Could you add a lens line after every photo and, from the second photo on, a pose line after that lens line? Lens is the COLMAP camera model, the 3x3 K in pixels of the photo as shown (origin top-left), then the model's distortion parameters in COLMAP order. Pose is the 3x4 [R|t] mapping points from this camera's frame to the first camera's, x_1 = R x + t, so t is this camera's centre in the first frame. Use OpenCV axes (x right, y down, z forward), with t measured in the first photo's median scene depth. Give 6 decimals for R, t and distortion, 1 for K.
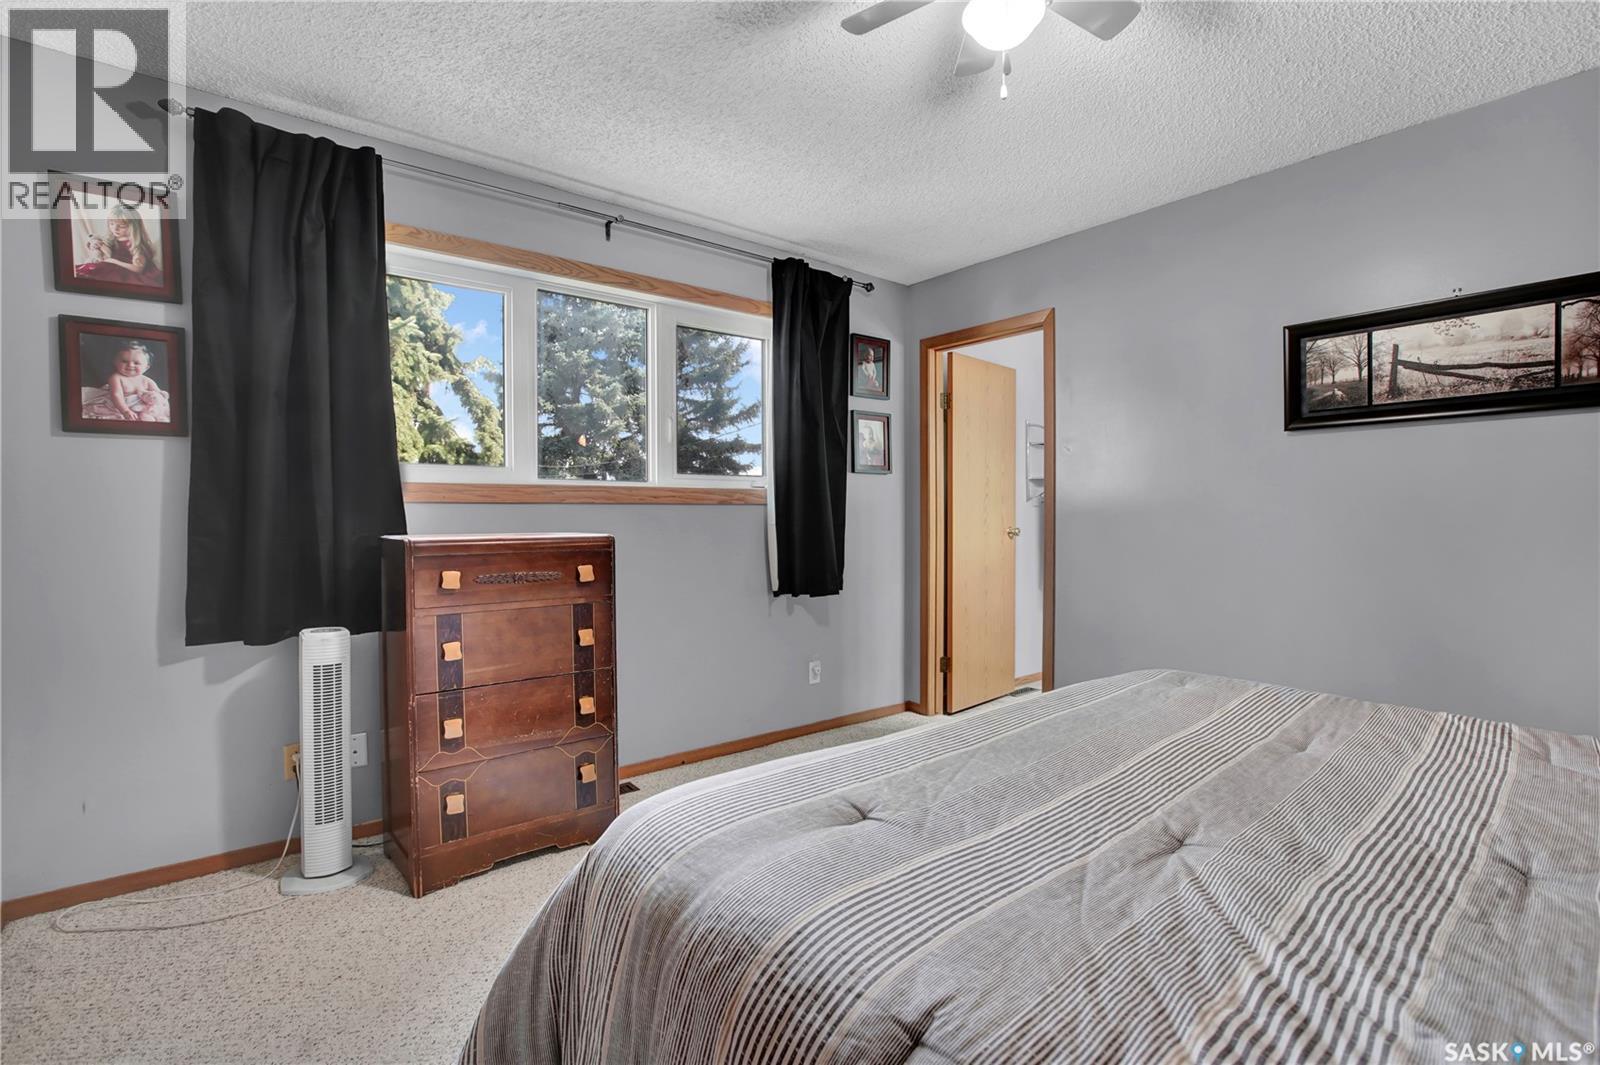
lens RADIAL K [[756.7, 0, 805.4], [0, 756.7, 512.9], [0, 0, 1]] dist [-0.067594, 0.029370]
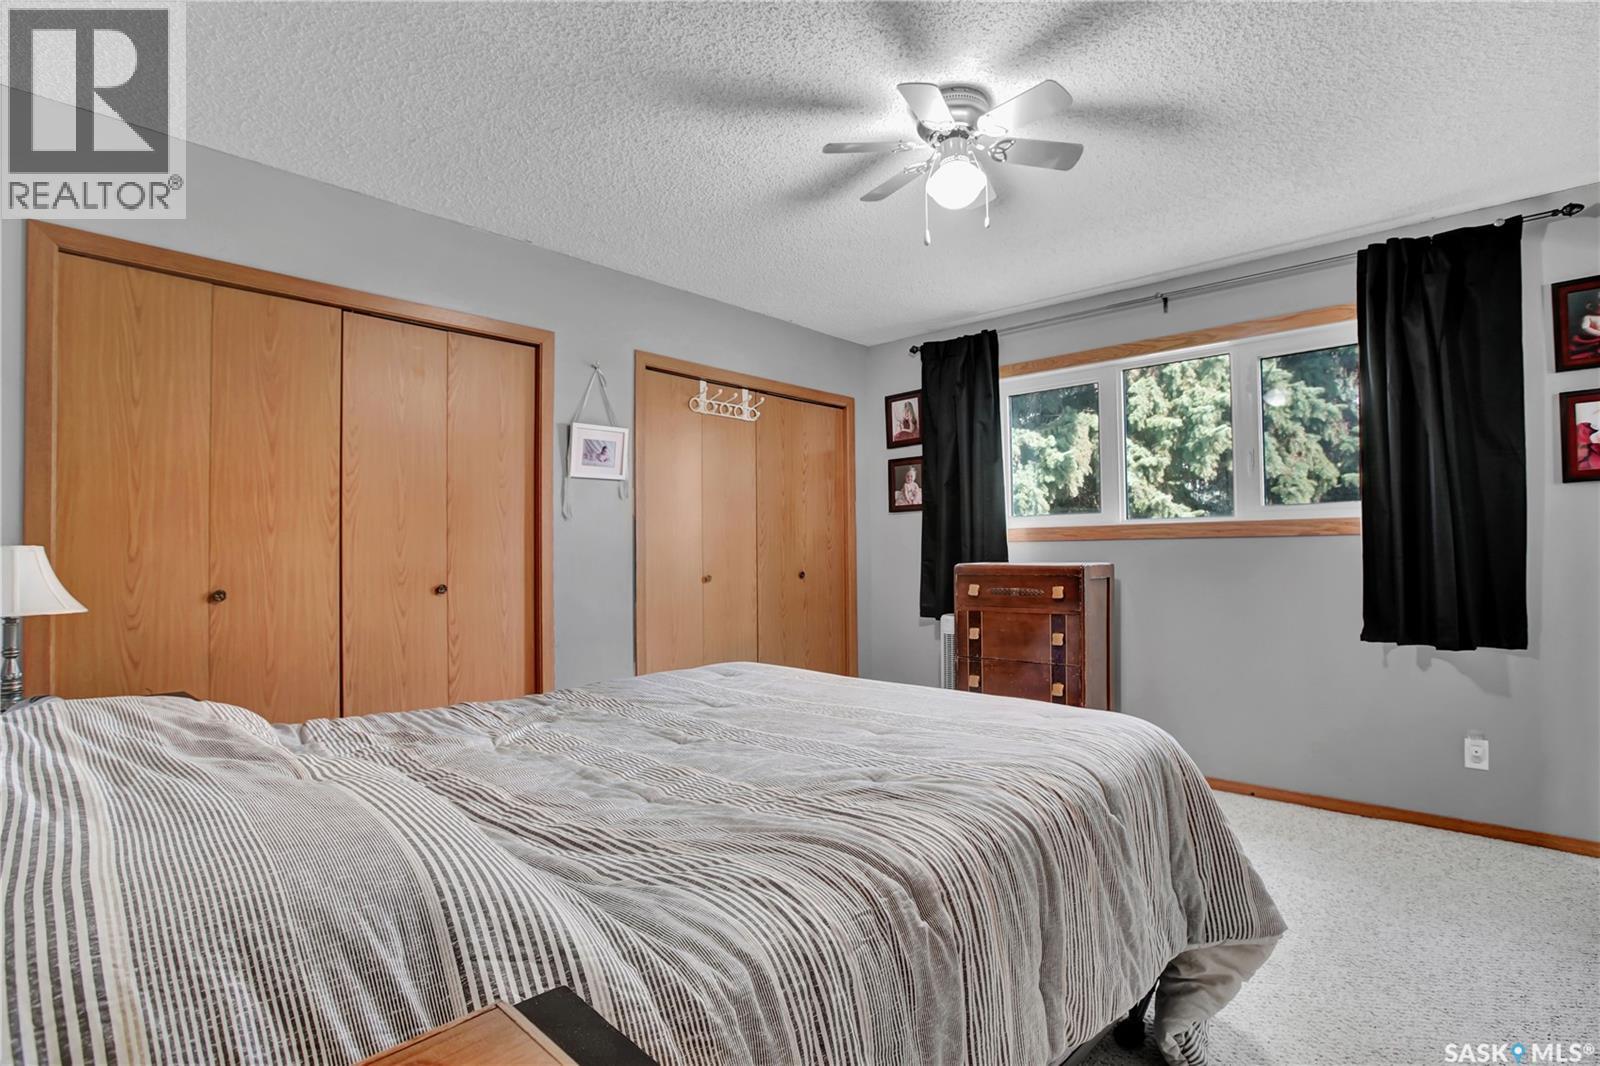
lens RADIAL K [[756.7, 0, 805.4], [0, 756.7, 513.4], [0, 0, 1]] dist [-0.067594, 0.029370]
pose [[0.137826, -0.044144, -0.989472, 1.137911], [0.014385, 0.998990, -0.042564, -0.014042], [0.990352, -0.008367, 0.138322, 0.399446]]
